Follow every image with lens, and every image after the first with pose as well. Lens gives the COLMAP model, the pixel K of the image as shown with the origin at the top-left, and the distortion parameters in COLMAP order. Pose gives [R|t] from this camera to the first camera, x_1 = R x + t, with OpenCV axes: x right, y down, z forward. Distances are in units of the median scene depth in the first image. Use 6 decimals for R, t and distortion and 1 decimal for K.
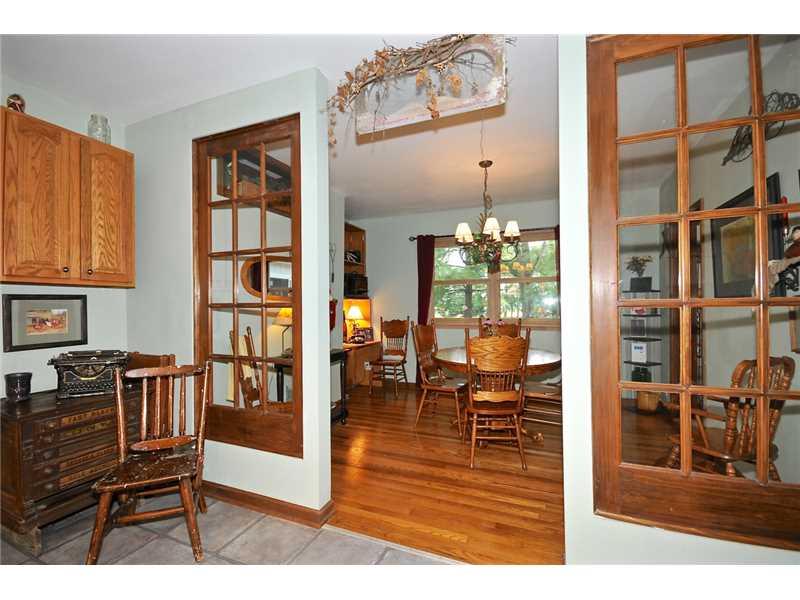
lens RADIAL K [[352.3, 0, 397.0], [0, 352.3, 305.6], [0, 0, 1]] dist [0.010647, -0.010363]
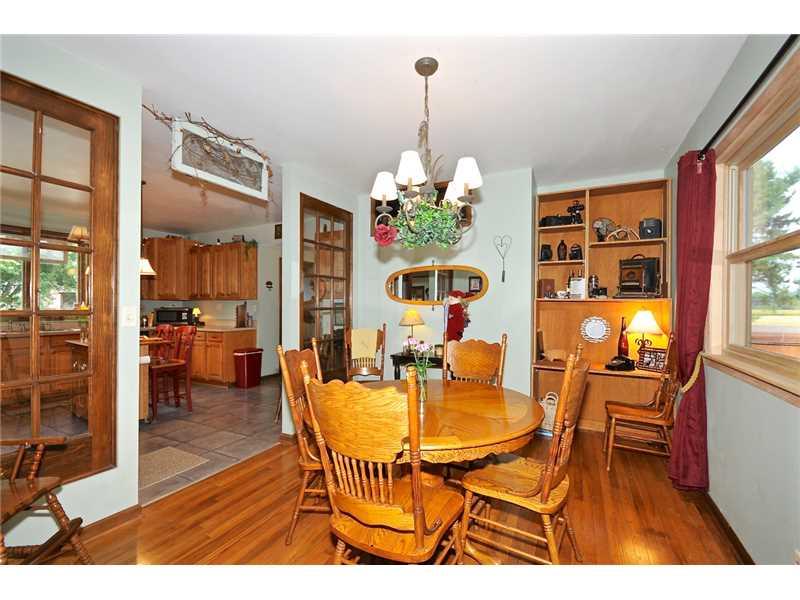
lens RADIAL K [[350.8, 0, 403.5], [0, 350.8, 303.0], [0, 0, 1]] dist [-0.018424, -0.000069]
pose [[-0.061986, 0.006822, -0.998054, 1.150427], [0.001700, 0.999976, 0.006729, -0.041150], [0.998076, -0.001279, -0.061996, 1.397535]]
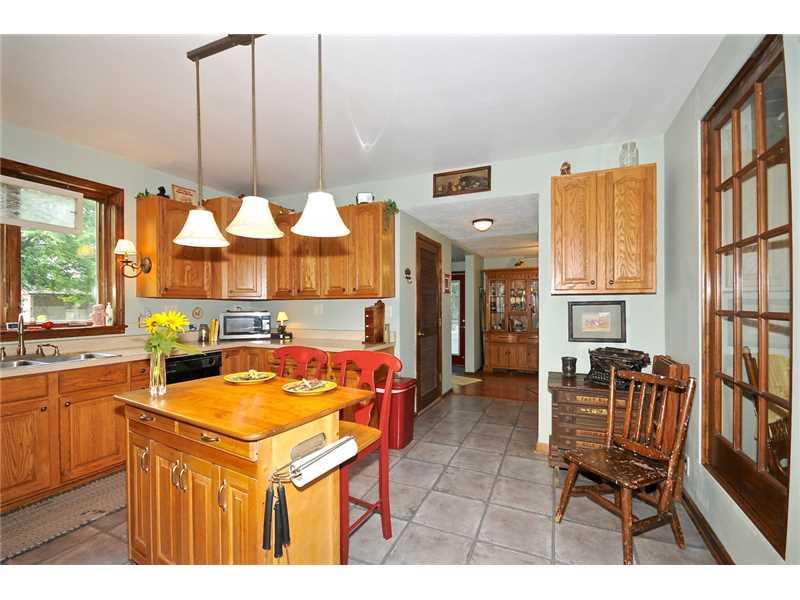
lens RADIAL K [[352.3, 0, 397.0], [0, 352.3, 305.6], [0, 0, 1]] dist [0.010647, -0.010363]
pose [[-0.028408, 0.010314, -0.999543, 0.308053], [0.007102, 0.999924, 0.010116, -0.030613], [0.999571, -0.006811, -0.028479, 0.278710]]
